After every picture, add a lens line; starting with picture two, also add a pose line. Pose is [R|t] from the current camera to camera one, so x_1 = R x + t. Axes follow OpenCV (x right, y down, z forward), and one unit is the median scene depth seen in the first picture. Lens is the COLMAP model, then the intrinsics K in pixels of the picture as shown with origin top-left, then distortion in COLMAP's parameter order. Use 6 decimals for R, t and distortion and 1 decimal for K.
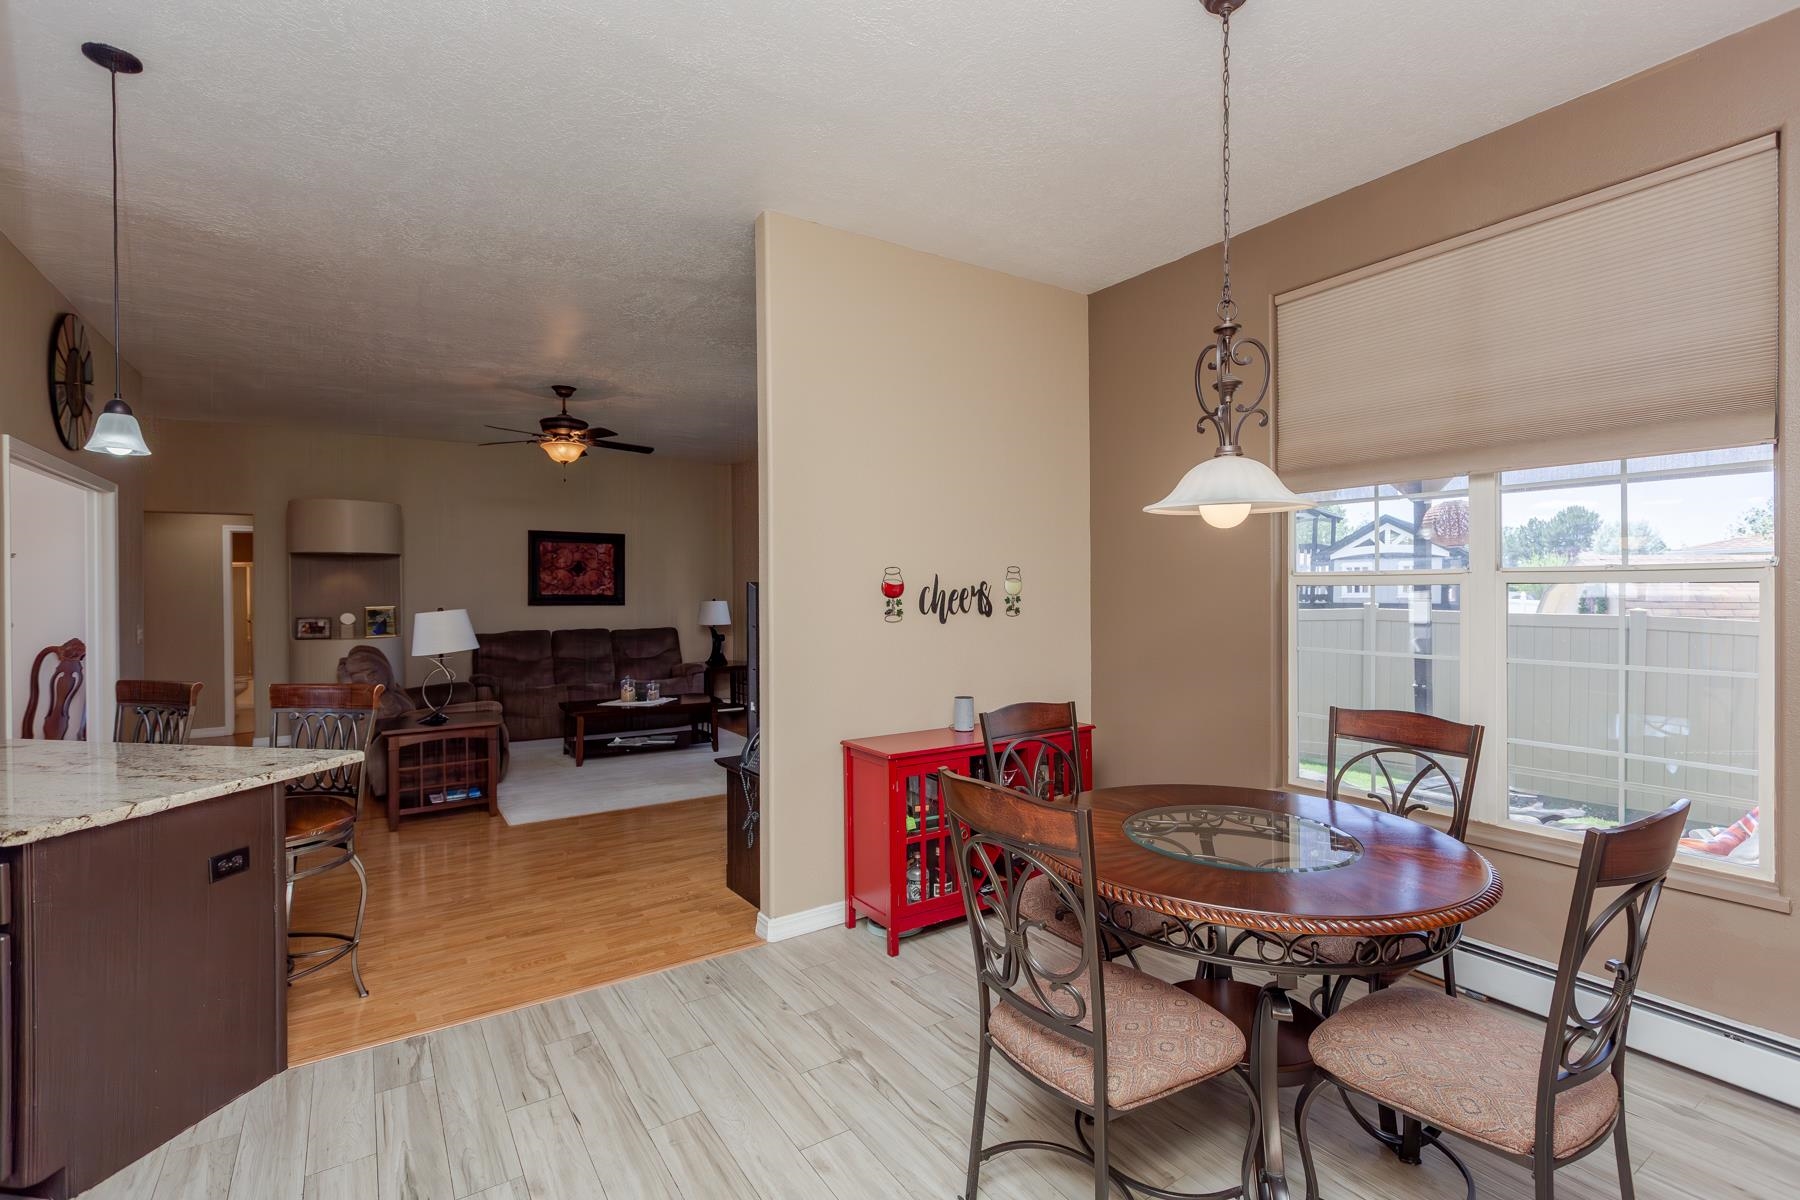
lens RADIAL K [[819.3, 0, 904.4], [0, 819.3, 590.2], [0, 0, 1]] dist [0.000383, 0.000101]
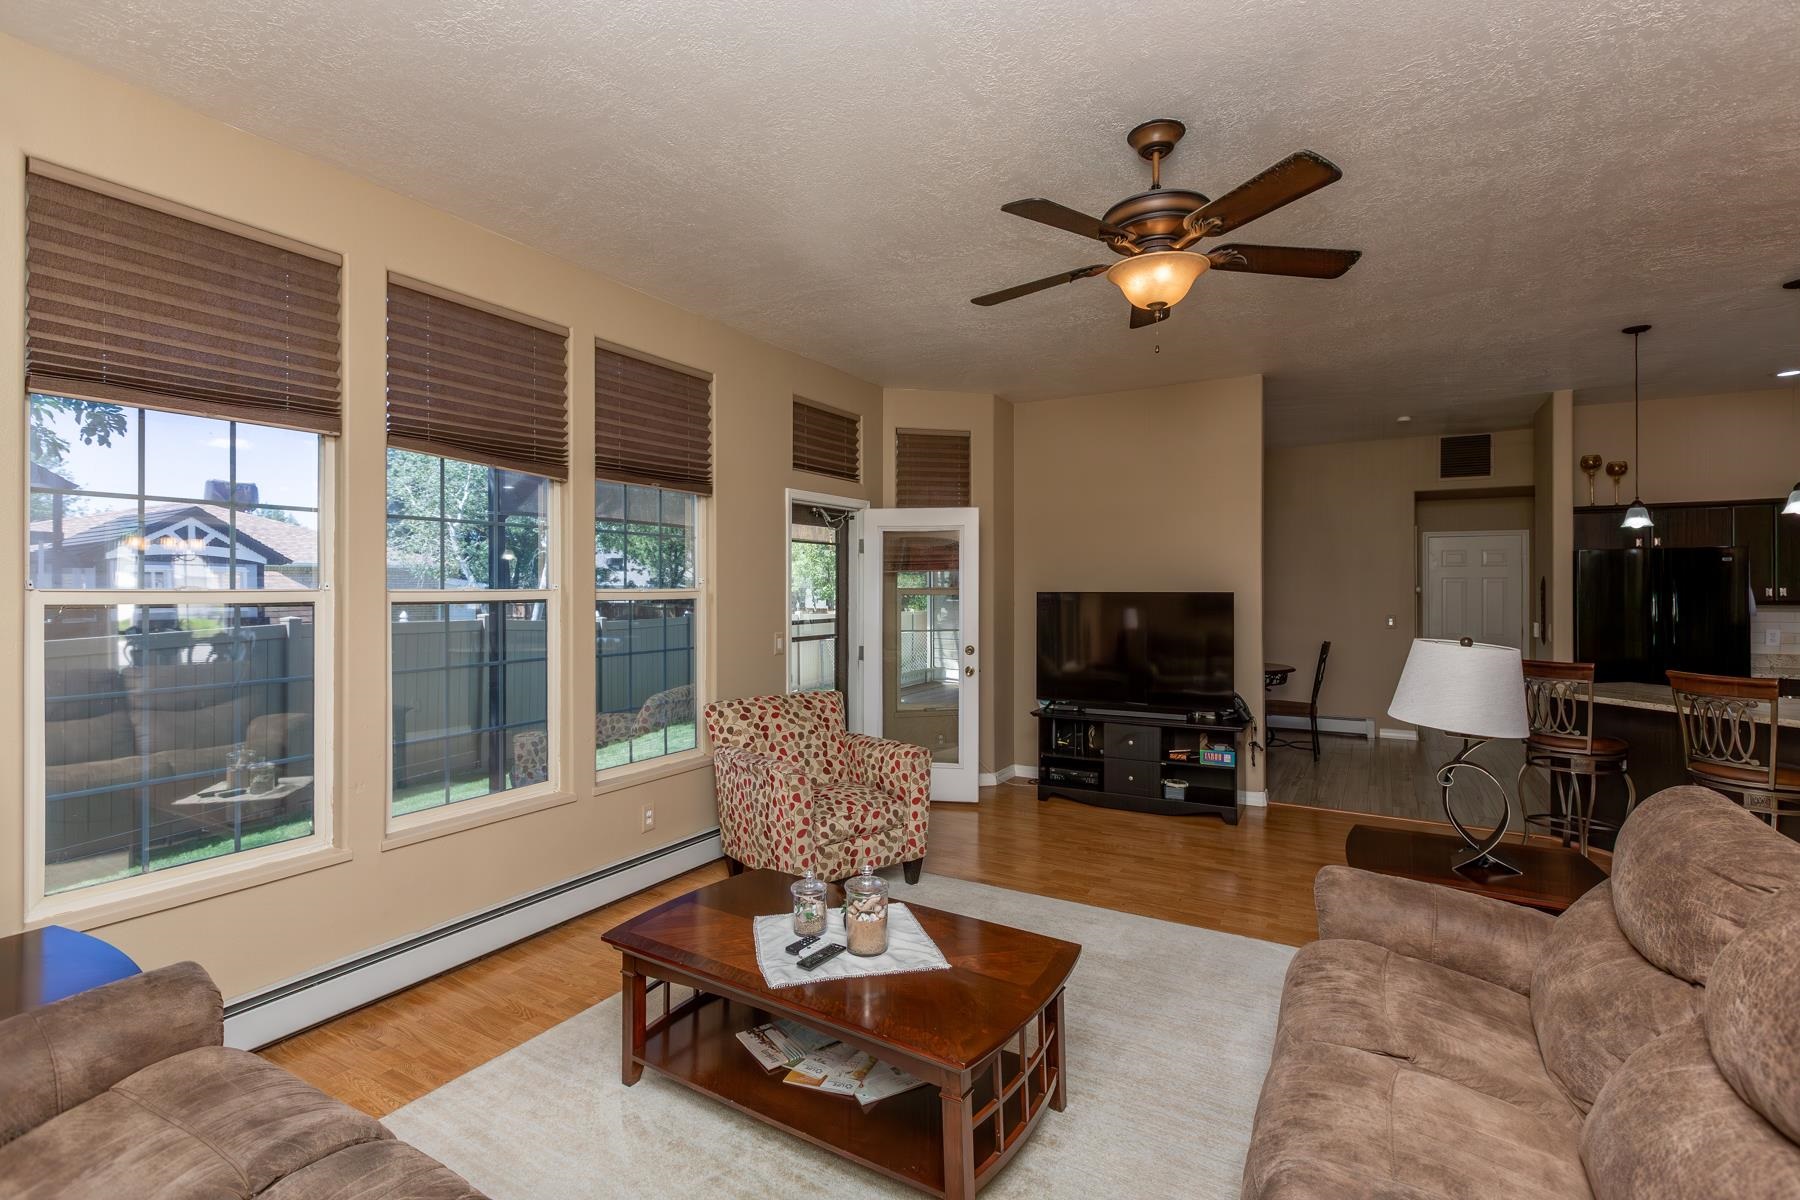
lens RADIAL K [[811.7, 0, 895.8], [0, 811.7, 590.9], [0, 0, 1]] dist [-0.011386, 0.000123]
pose [[-0.421734, 0.006954, 0.906693, -1.146009], [0.008384, 0.999958, -0.003770, -0.011664], [-0.906681, 0.006012, -0.421774, 2.016436]]
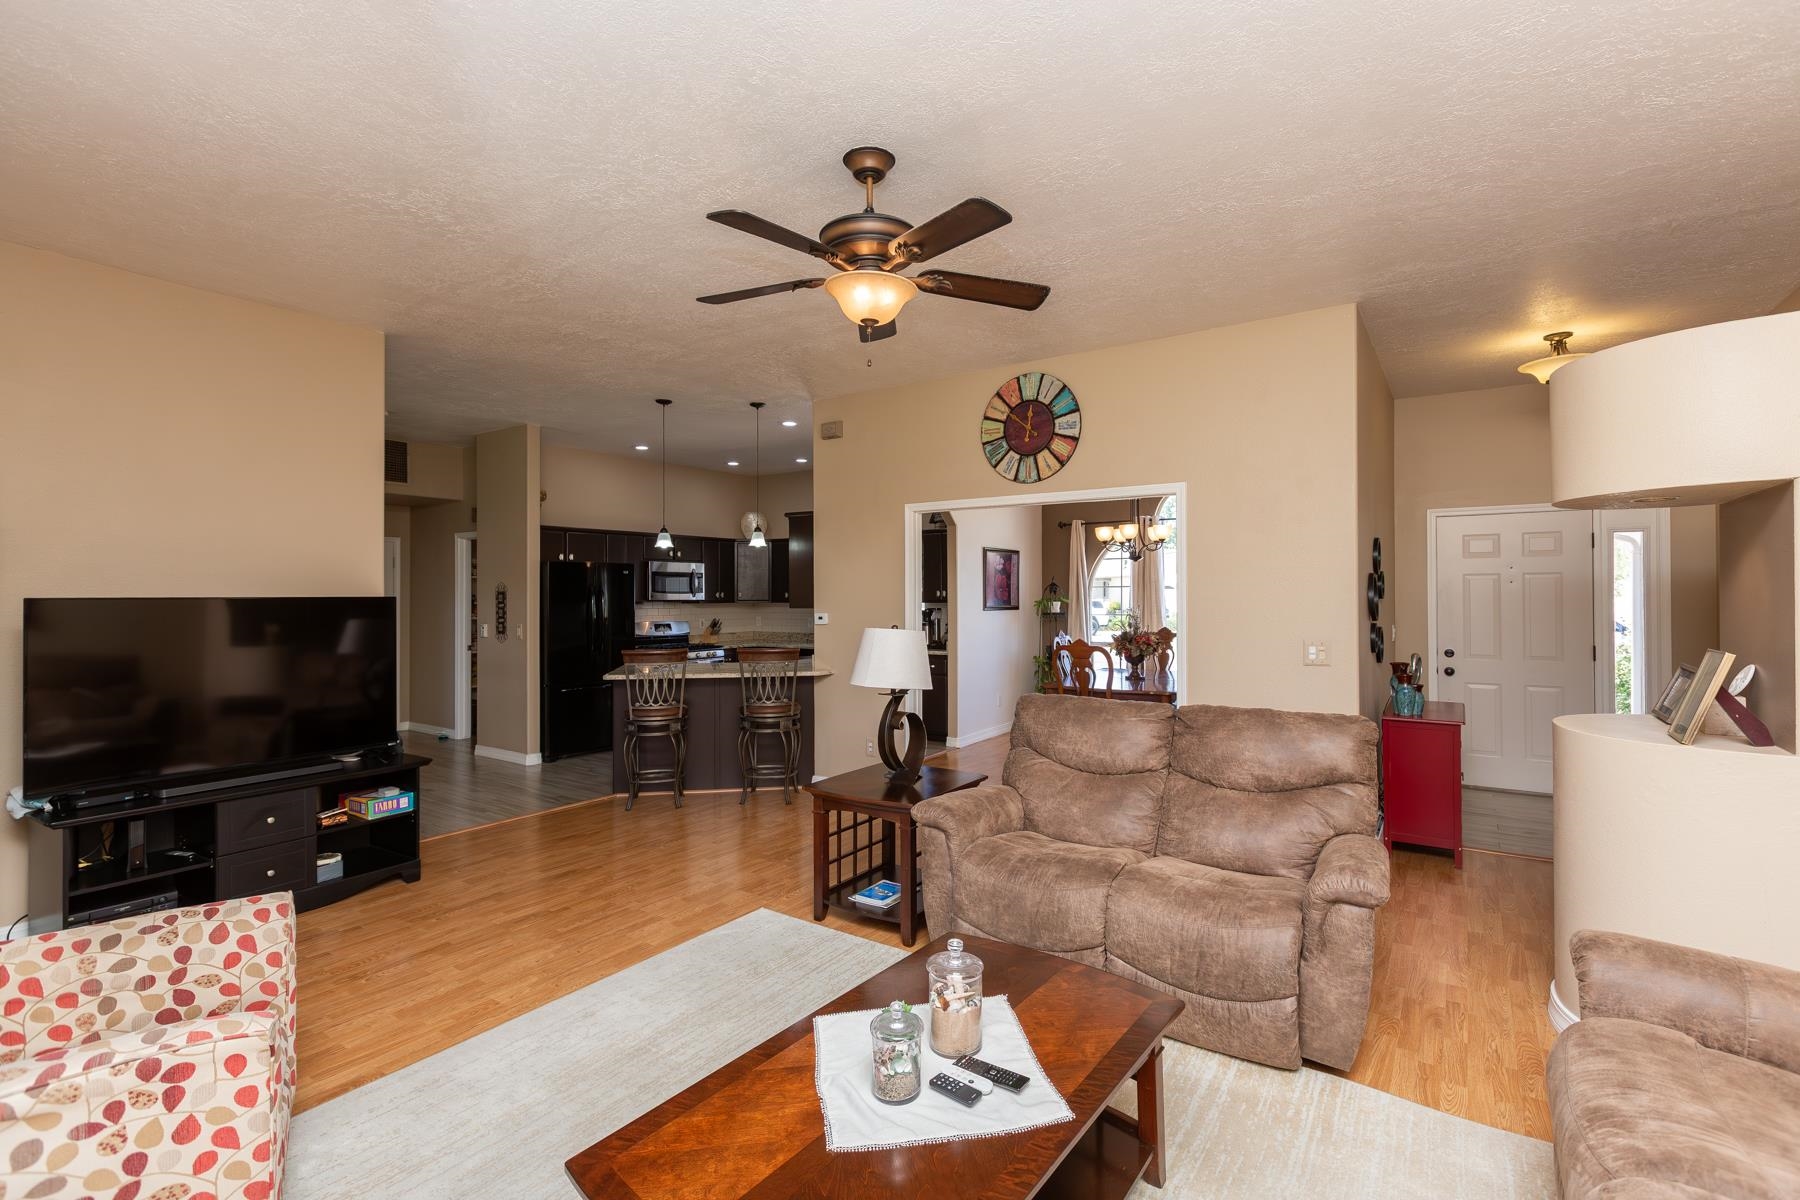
lens RADIAL K [[819.3, 0, 904.4], [0, 819.3, 590.2], [0, 0, 1]] dist [0.000383, 0.000101]
pose [[-0.931755, 0.009310, -0.362969, -0.420297], [0.009077, 0.999956, 0.002347, -0.014802], [0.362975, -0.001108, -0.931798, 2.209927]]
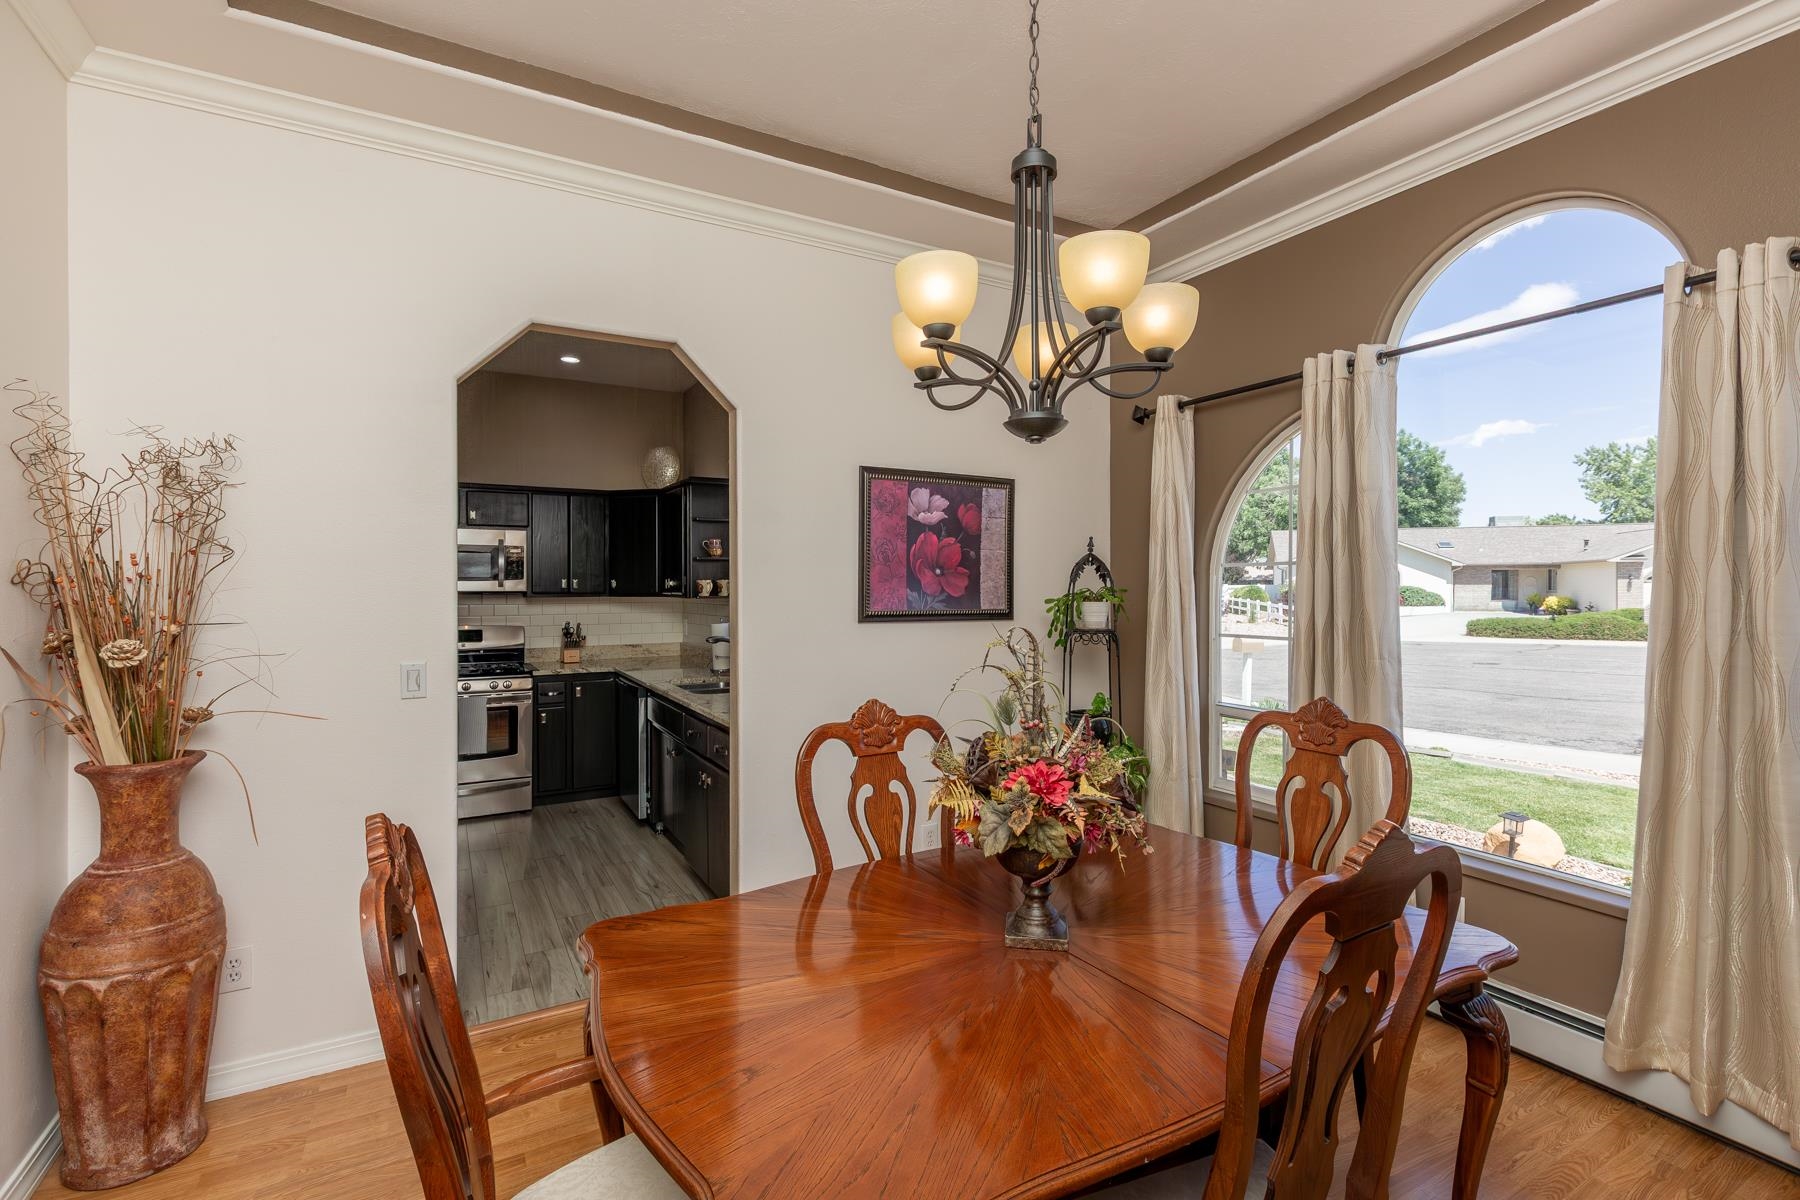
lens RADIAL K [[819.3, 0, 904.4], [0, 819.3, 590.2], [0, 0, 1]] dist [0.000383, 0.000101]
pose [[-0.996779, 0.005540, 0.080000, -1.477175], [0.006029, 0.999965, 0.005878, 0.006074], [-0.079965, 0.006342, -0.996777, 1.192673]]
